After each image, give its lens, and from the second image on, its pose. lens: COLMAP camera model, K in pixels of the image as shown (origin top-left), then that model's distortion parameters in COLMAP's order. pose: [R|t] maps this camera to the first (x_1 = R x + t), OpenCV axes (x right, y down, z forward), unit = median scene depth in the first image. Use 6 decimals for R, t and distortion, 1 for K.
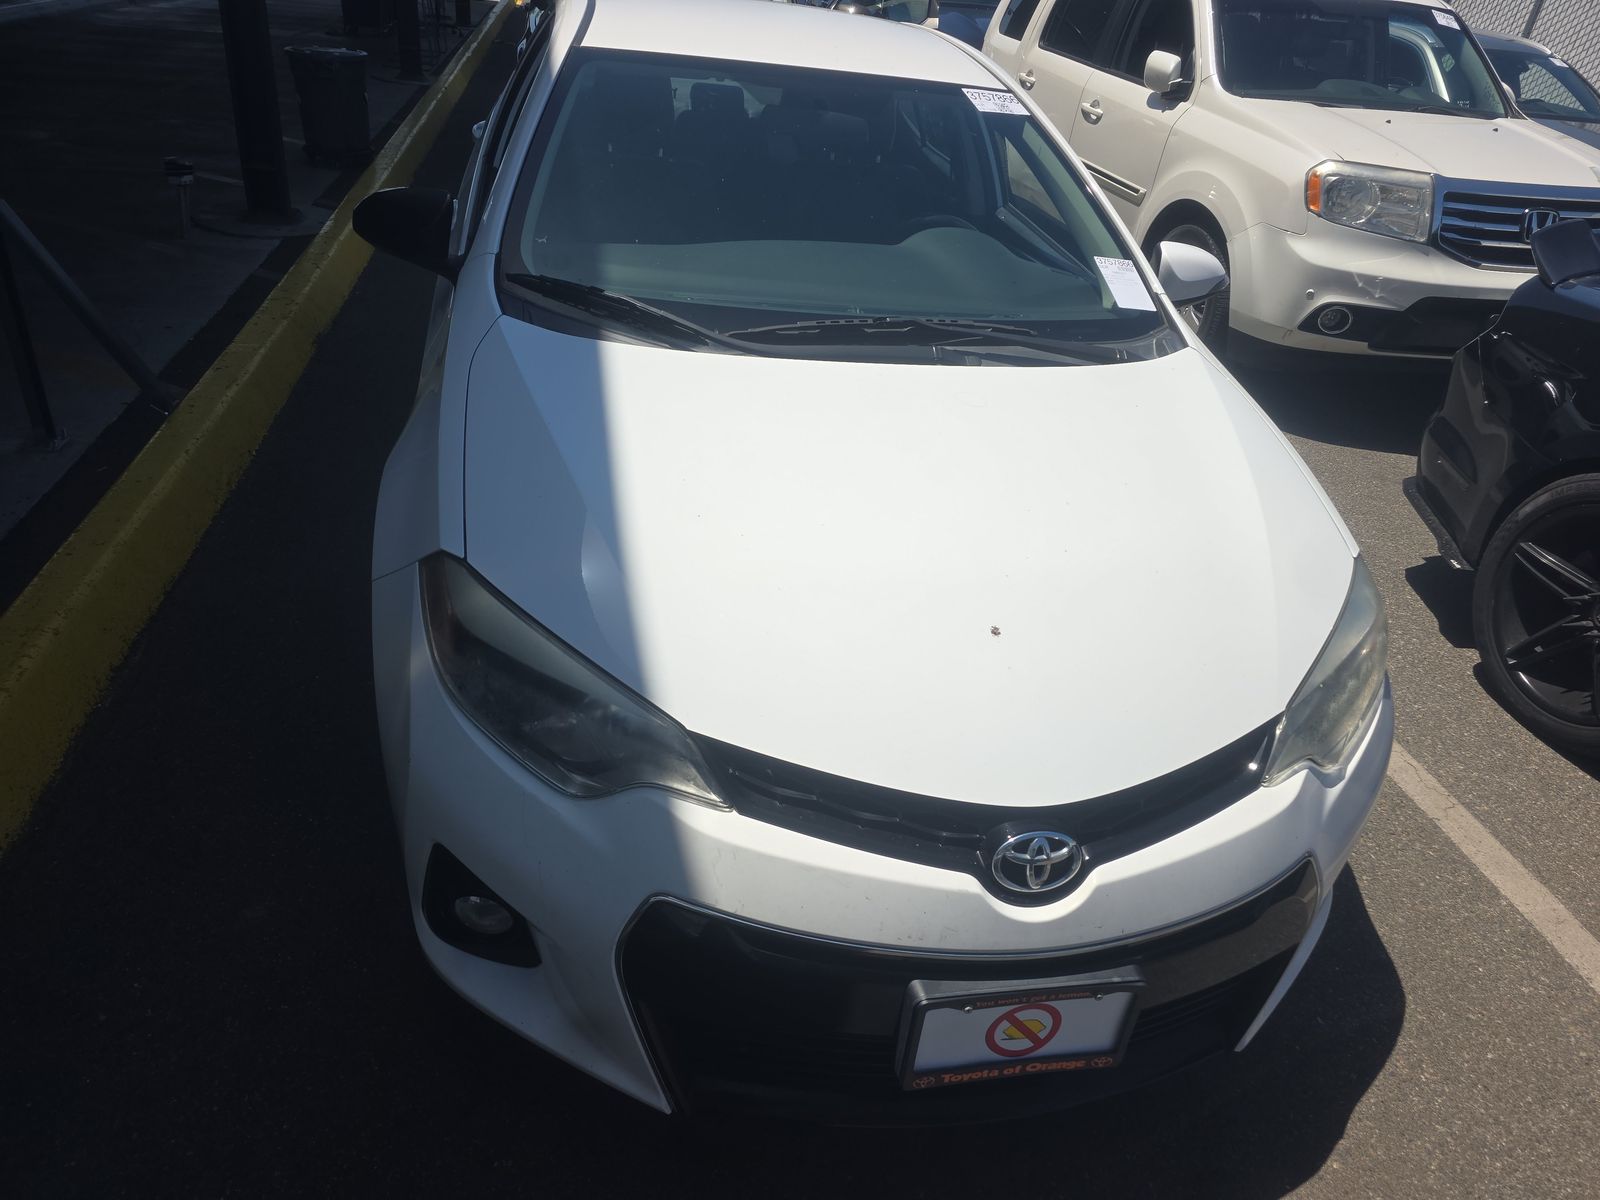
lens RADIAL K [[1065.0, 0, 807.8], [0, 1065.0, 600.7], [0, 0, 1]] dist [0.017353, -0.018743]
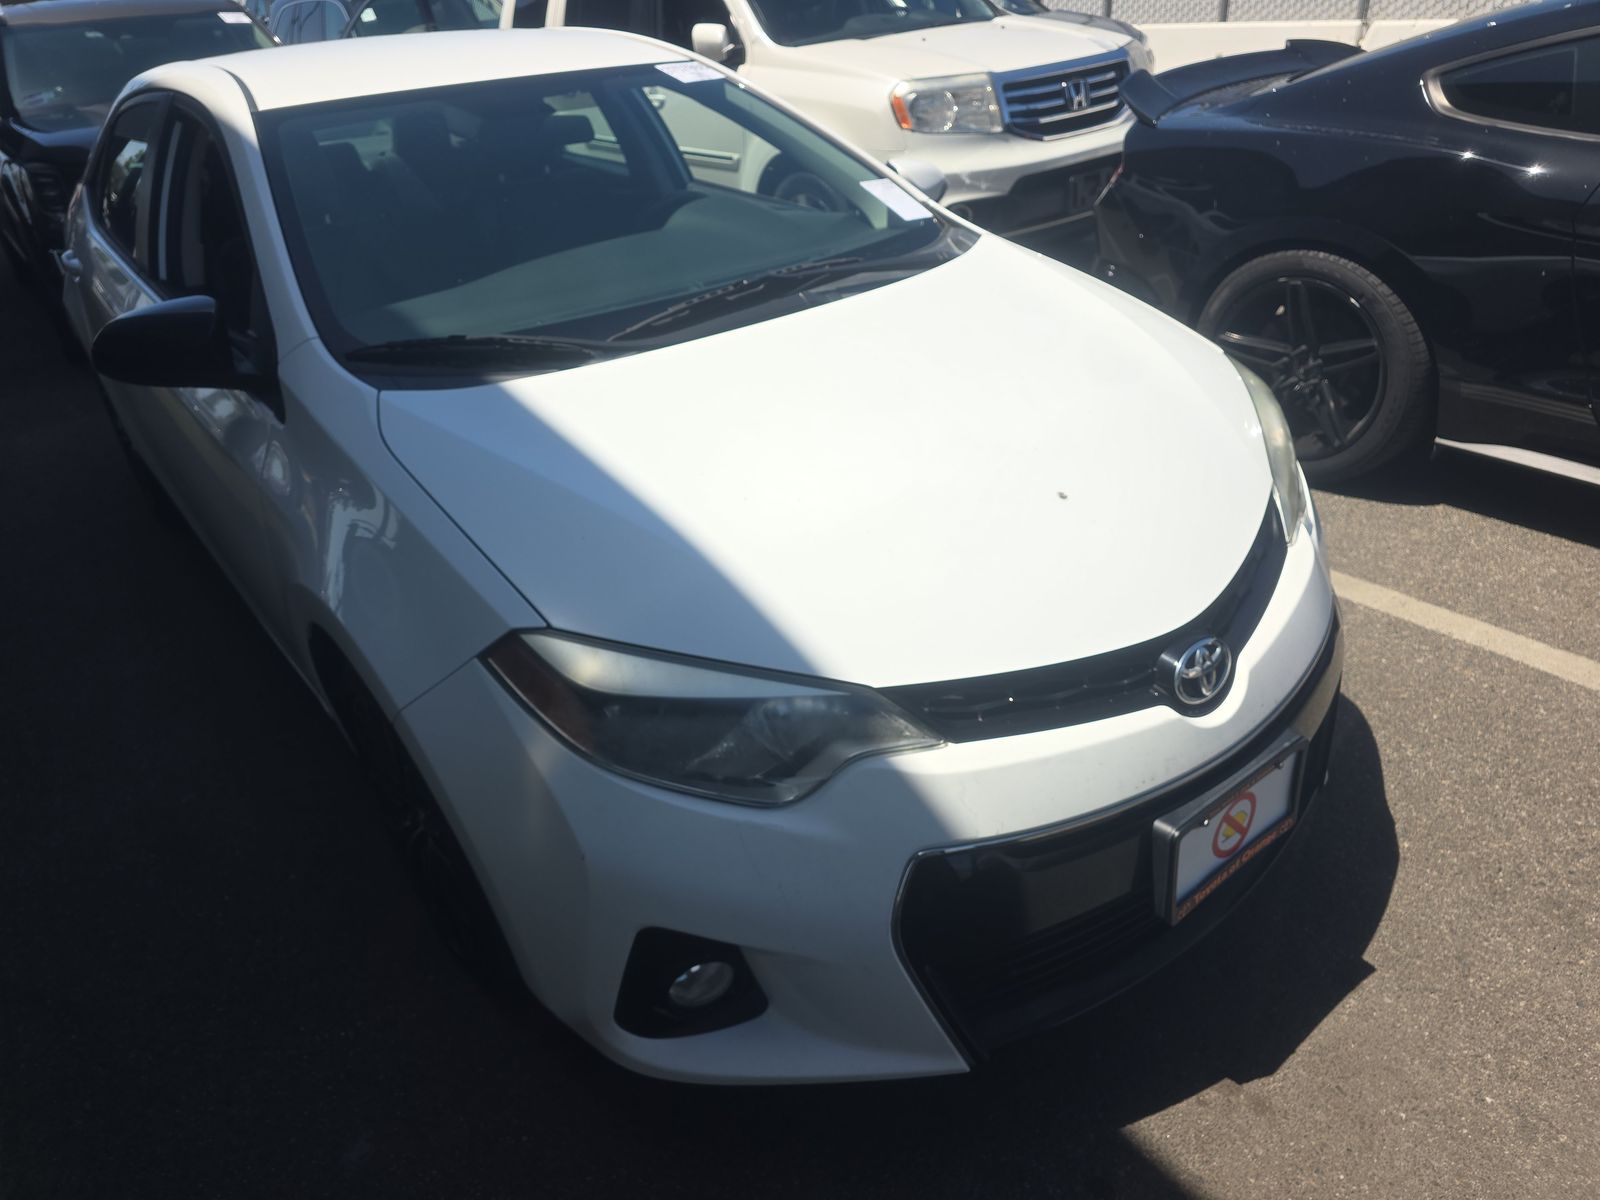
lens RADIAL K [[1065.0, 0, 807.8], [0, 1065.0, 600.7], [0, 0, 1]] dist [0.017353, -0.018743]
pose [[0.877065, -0.371292, 0.304795, -0.290513], [0.375922, 0.925523, 0.045705, -0.012739], [-0.299065, 0.074493, 0.951321, 0.061090]]
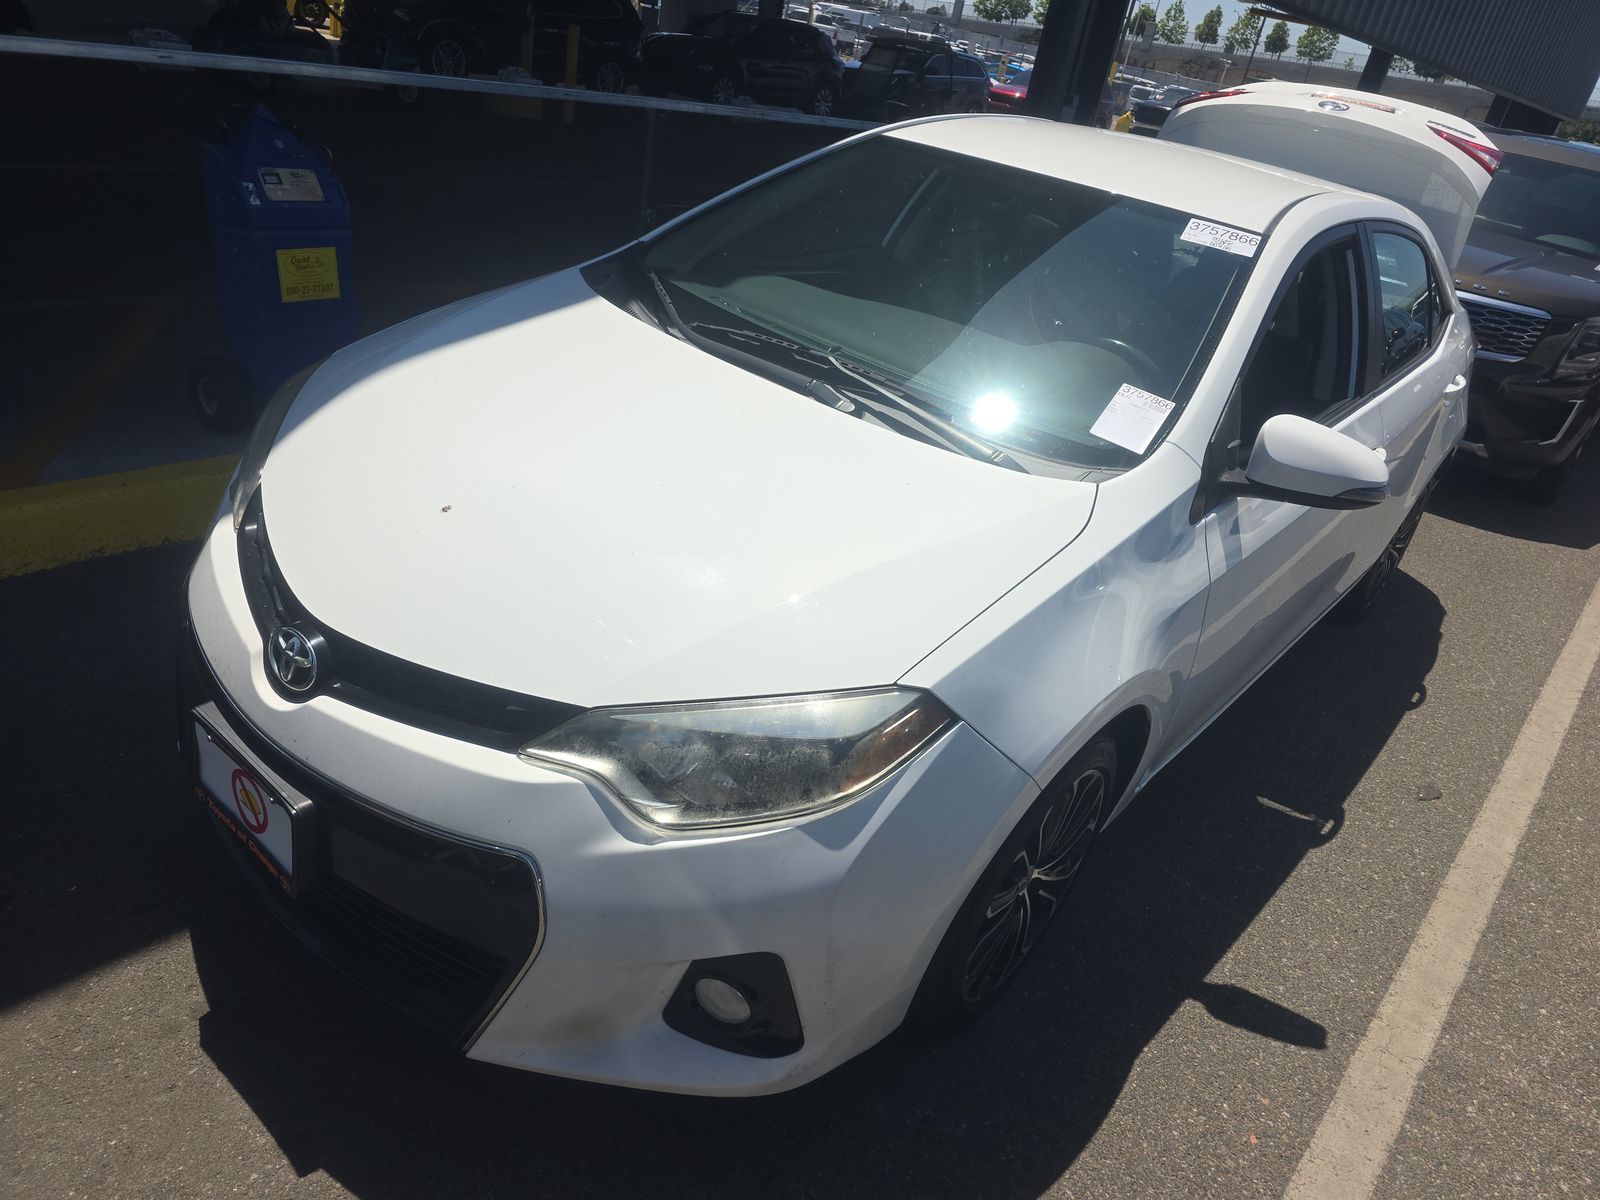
lens RADIAL K [[1065.0, 0, 807.8], [0, 1065.0, 600.7], [0, 0, 1]] dist [0.017353, -0.018743]
pose [[0.640603, 0.376193, -0.669408, 0.880190], [-0.489679, 0.871644, 0.021238, -0.071249], [0.591475, 0.314190, 0.742592, 0.301026]]
